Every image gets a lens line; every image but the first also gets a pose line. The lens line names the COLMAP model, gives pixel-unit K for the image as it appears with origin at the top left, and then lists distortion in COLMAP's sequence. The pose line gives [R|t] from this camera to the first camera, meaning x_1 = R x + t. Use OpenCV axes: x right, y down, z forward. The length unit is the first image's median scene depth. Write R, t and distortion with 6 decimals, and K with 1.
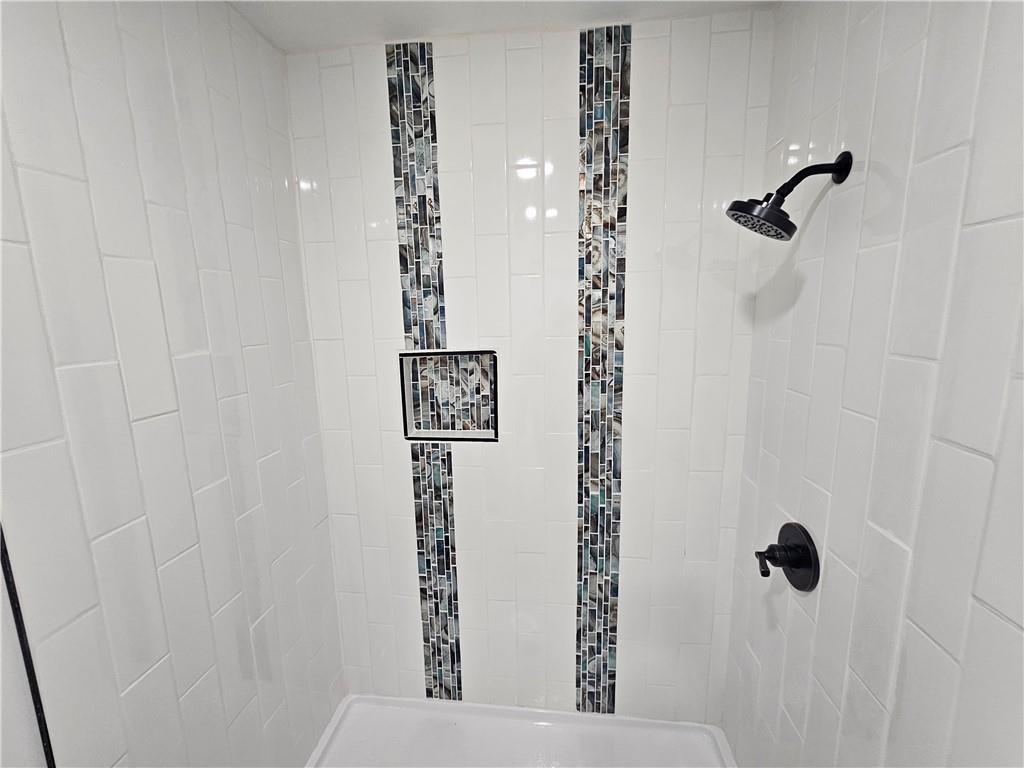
lens RADIAL K [[421.9, 0, 511.3], [0, 421.9, 387.6], [0, 0, 1]] dist [-0.002415, 0.000616]
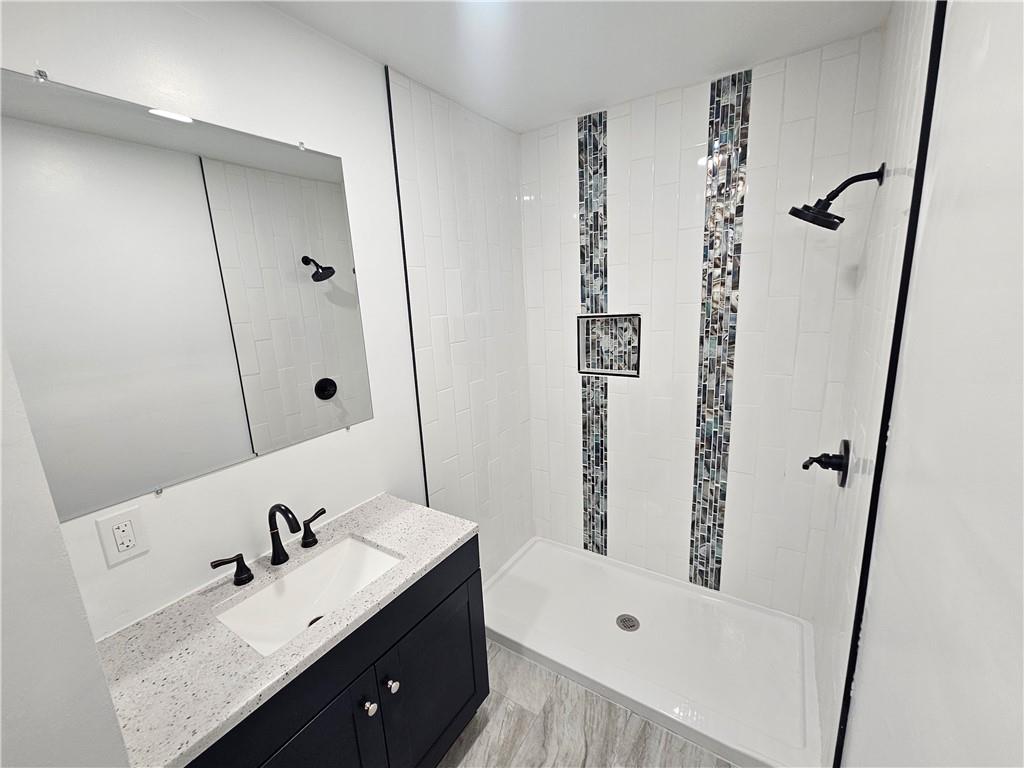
lens RADIAL K [[421.9, 0, 511.3], [0, 421.9, 387.6], [0, 0, 1]] dist [-0.002415, 0.000616]
pose [[0.890710, 0.074074, -0.448496, 0.235110], [-0.046444, 0.996300, 0.072313, 0.080115], [0.452193, -0.043580, 0.890855, -0.503763]]
